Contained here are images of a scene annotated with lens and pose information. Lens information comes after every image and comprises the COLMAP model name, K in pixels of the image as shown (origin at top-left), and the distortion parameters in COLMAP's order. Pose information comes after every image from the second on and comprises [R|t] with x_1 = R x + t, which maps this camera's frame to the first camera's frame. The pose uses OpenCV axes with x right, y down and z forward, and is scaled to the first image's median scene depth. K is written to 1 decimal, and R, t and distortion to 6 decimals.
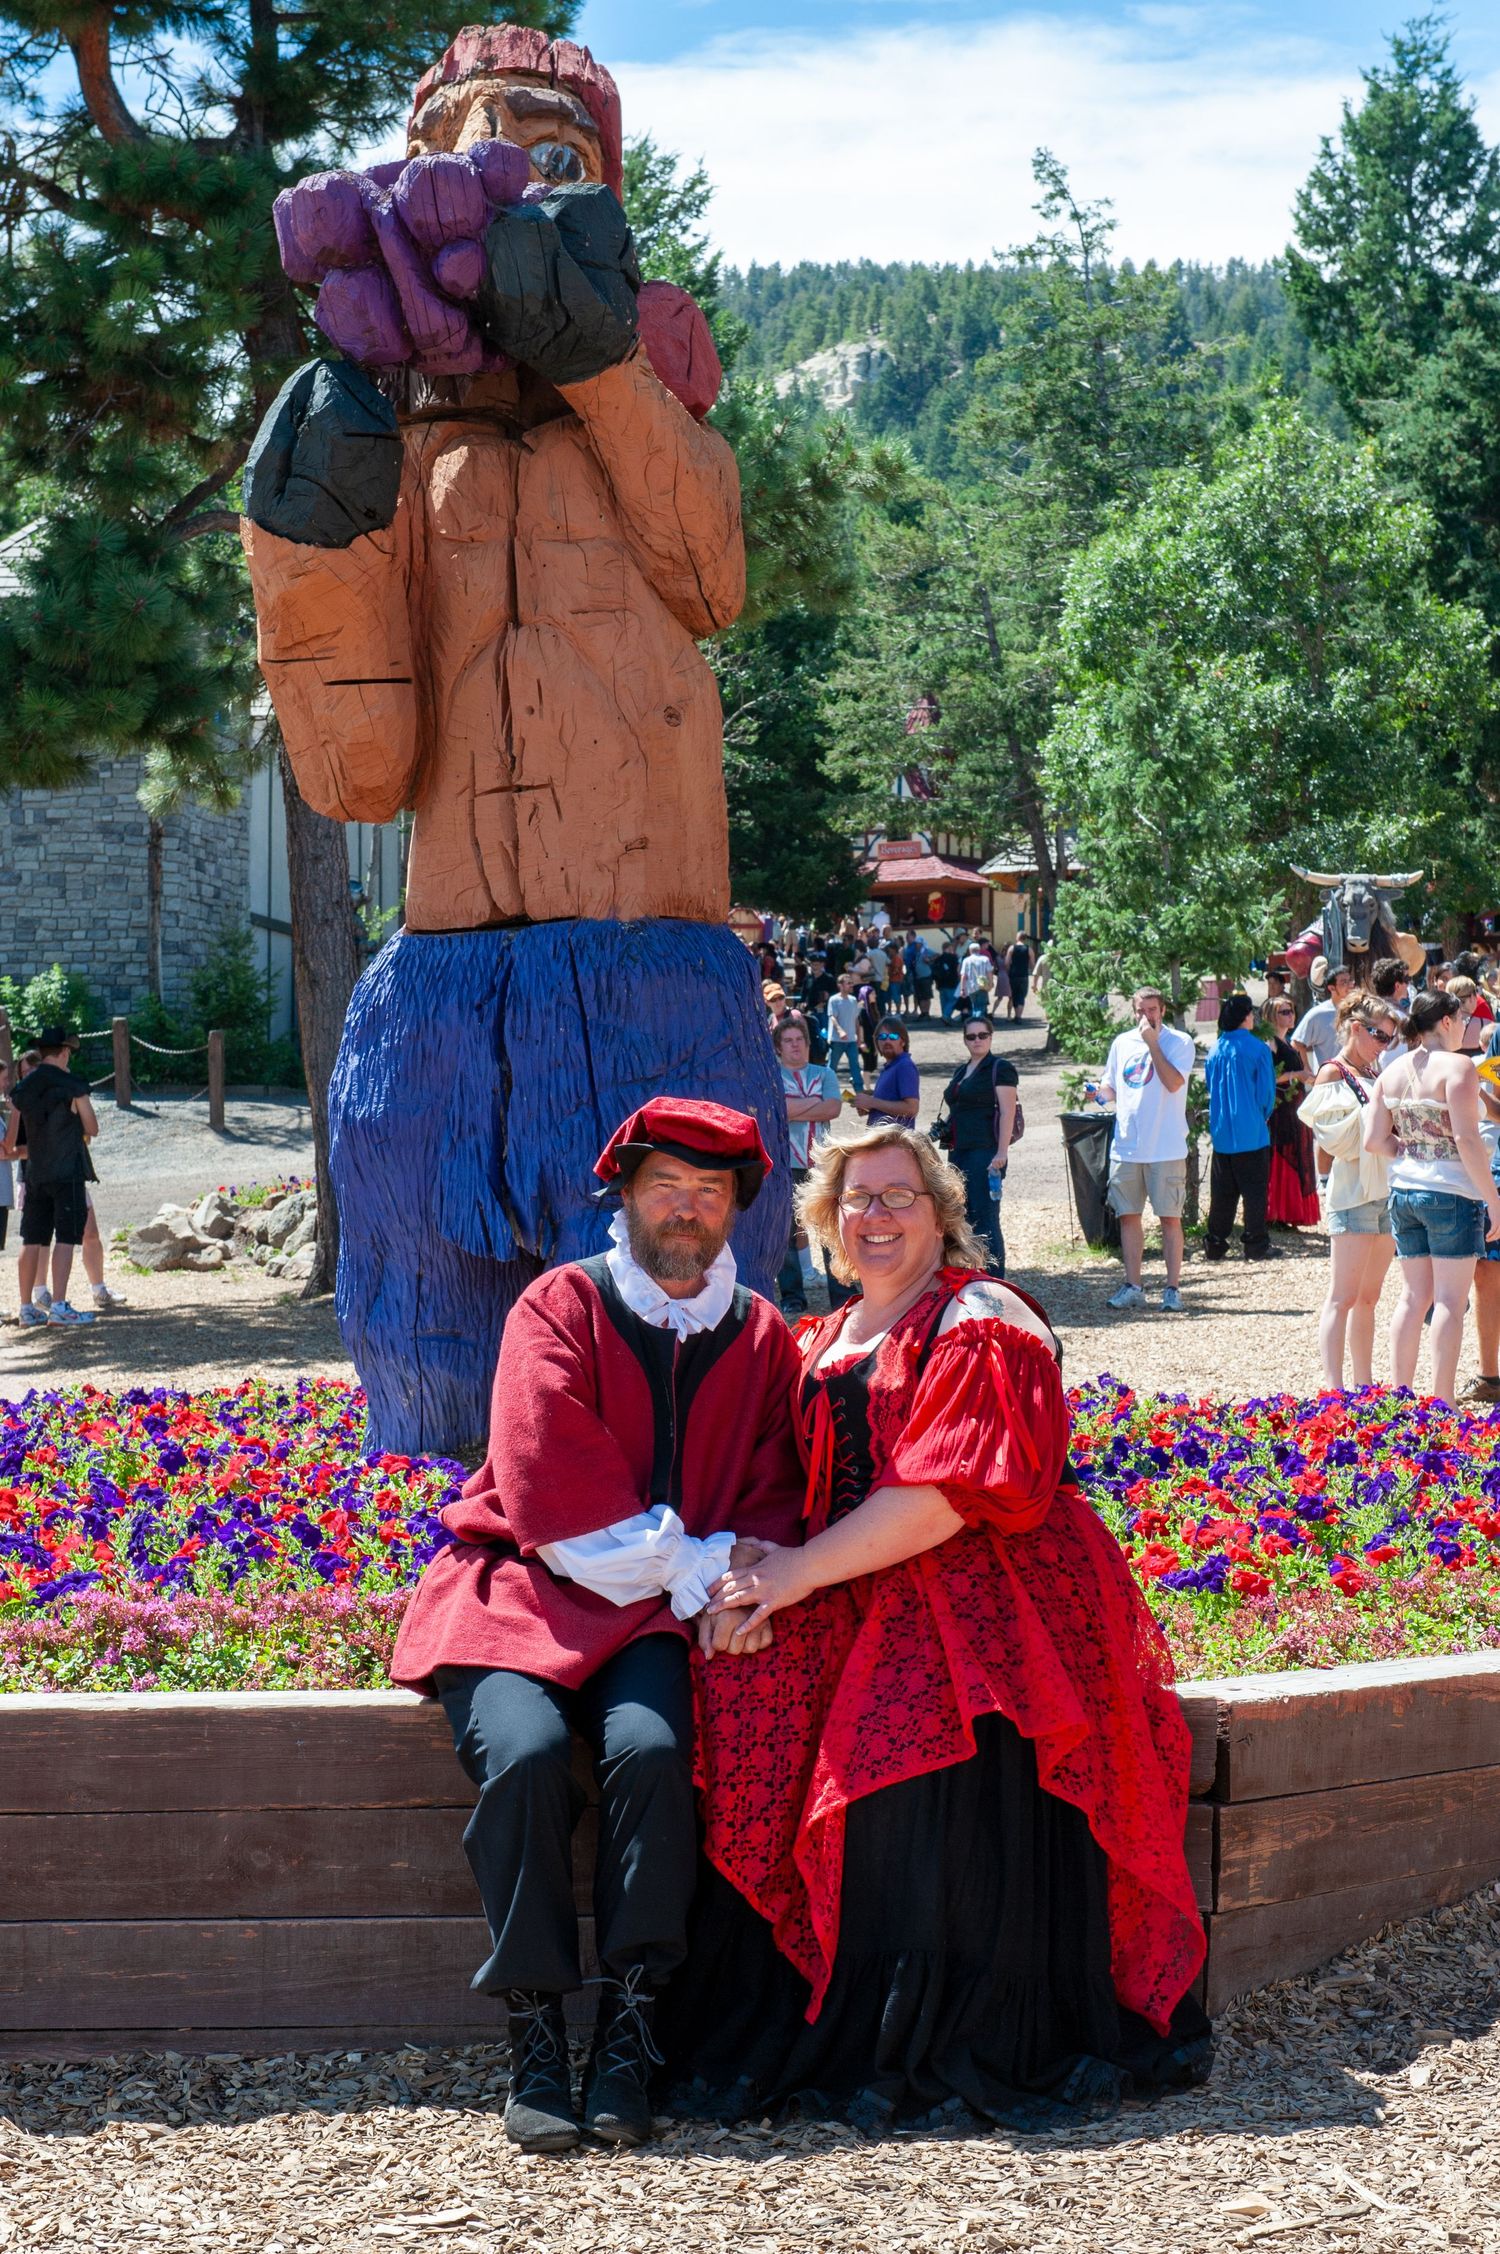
lens RADIAL K [[4353.9, 0, 749.3], [0, 4353.9, 1126.9], [0, 0, 1]] dist [0.100226, 0.000000]
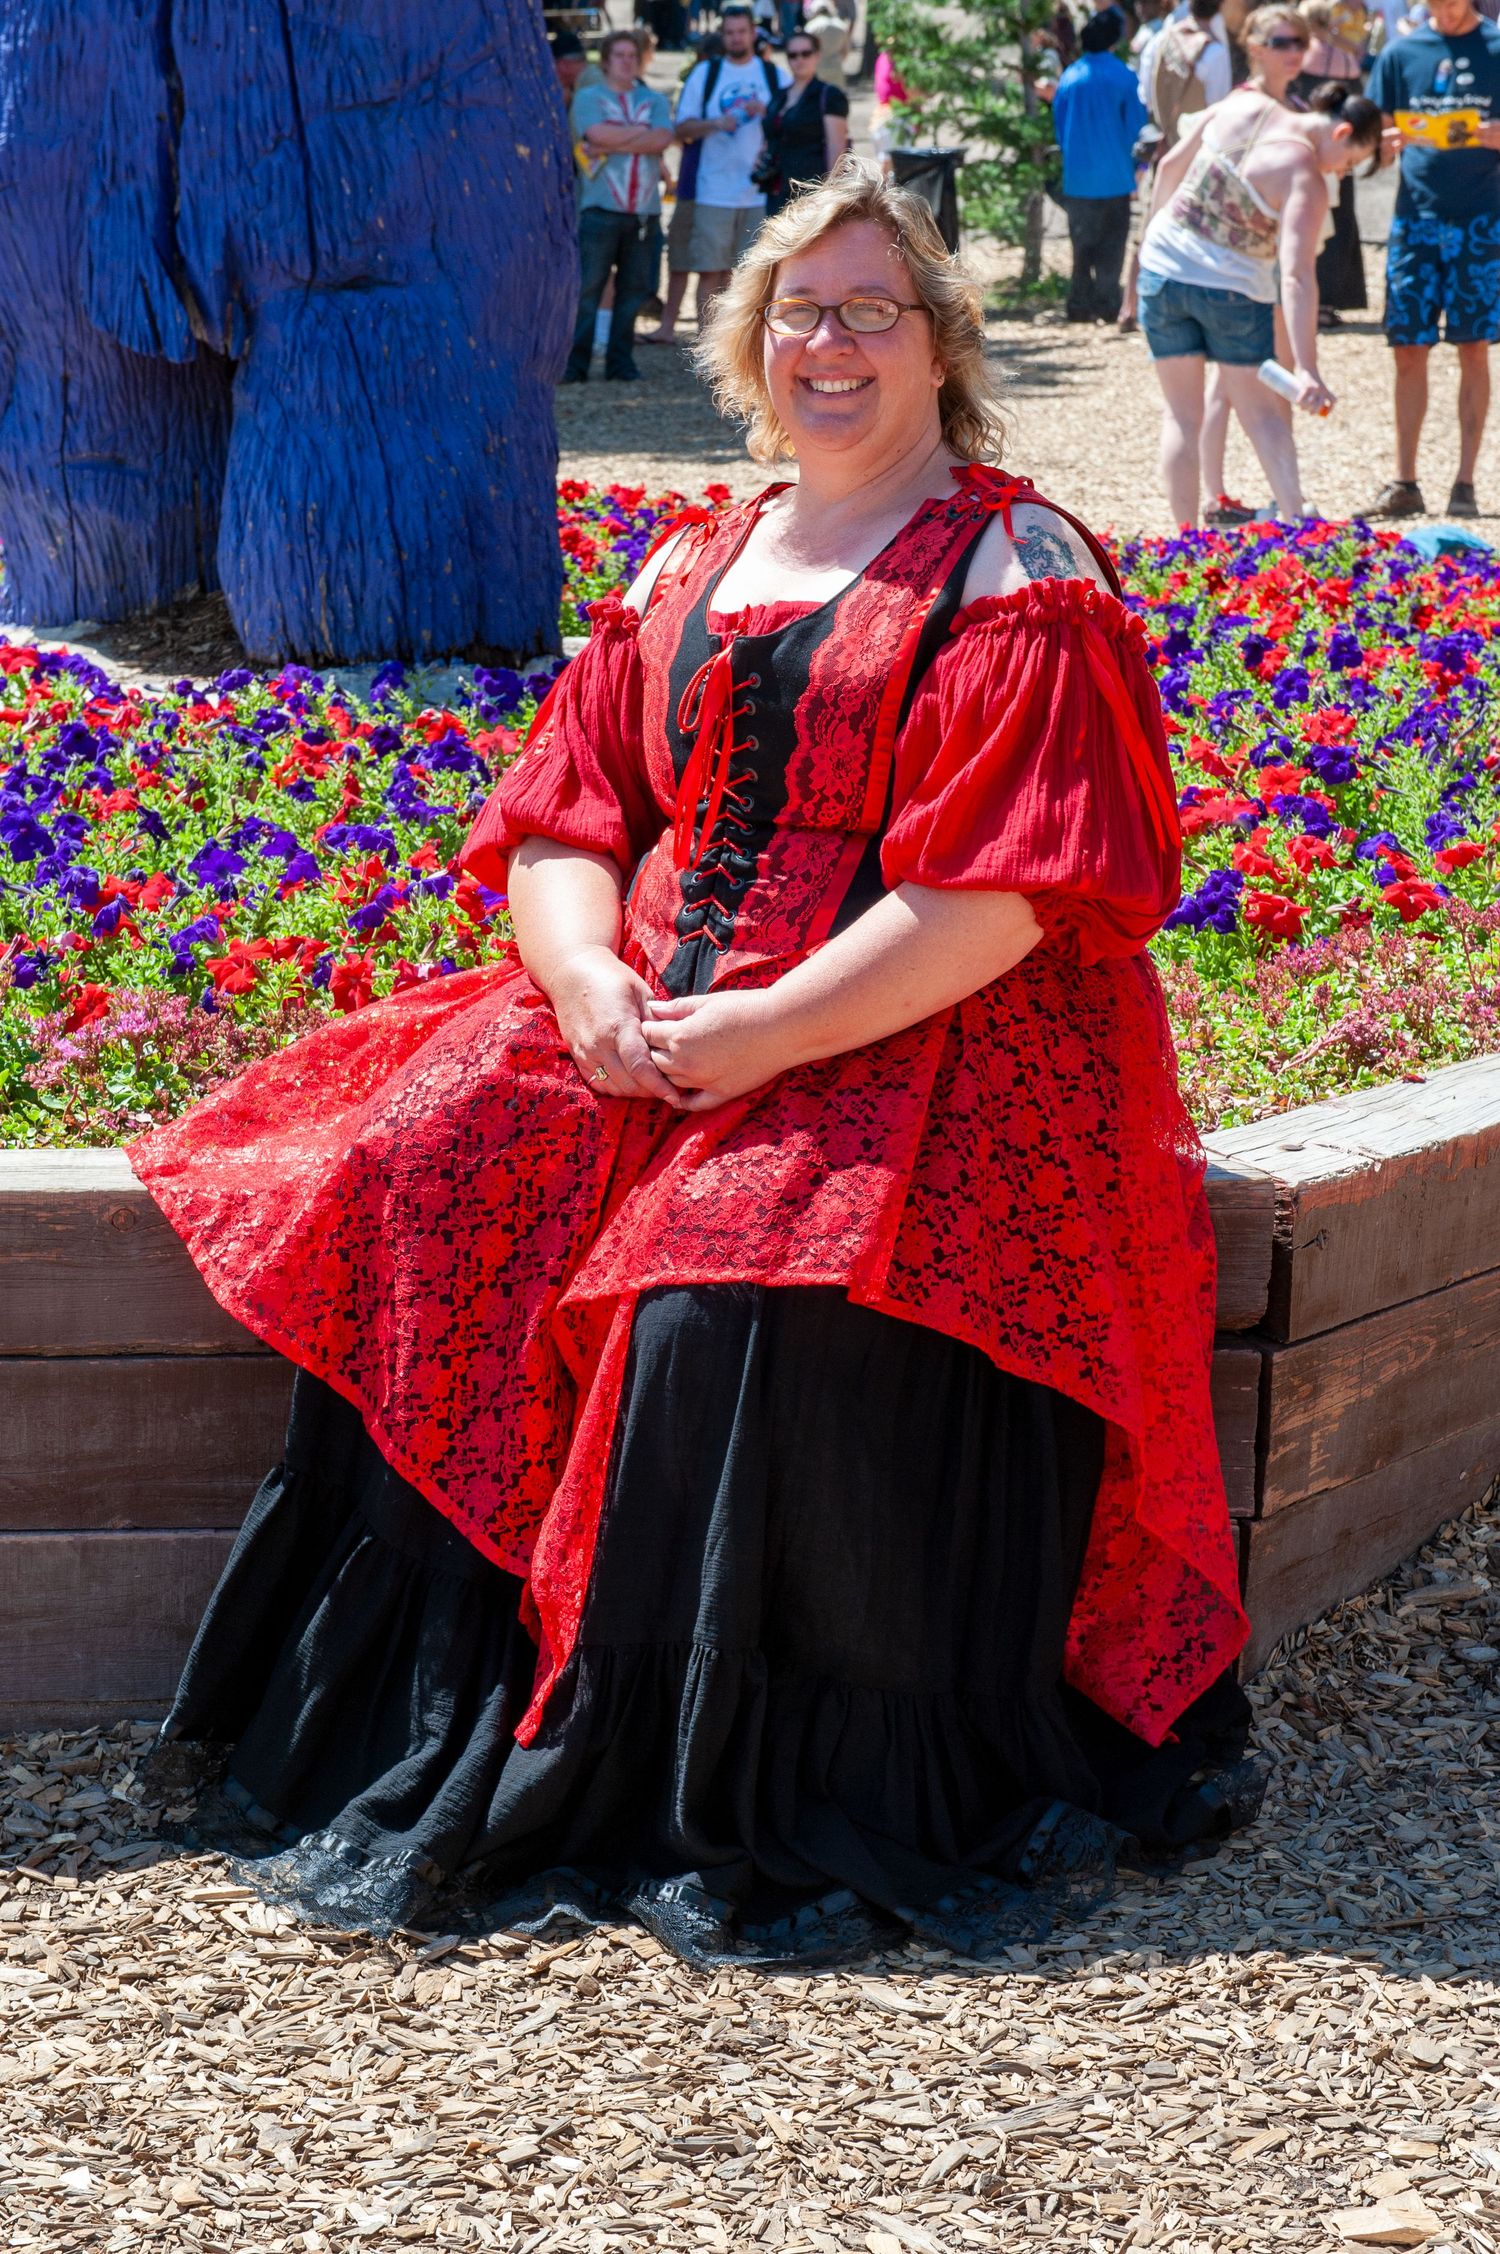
lens RADIAL K [[4353.9, 0, 752.1], [0, 4353.9, 1129.9], [0, 0, 1]] dist [0.100226, 0.000000]
pose [[0.998809, 0.001014, 0.048779, 0.005518], [-0.011601, 0.976047, 0.217250, -0.005606], [-0.047390, -0.217557, 0.974897, 0.408151]]
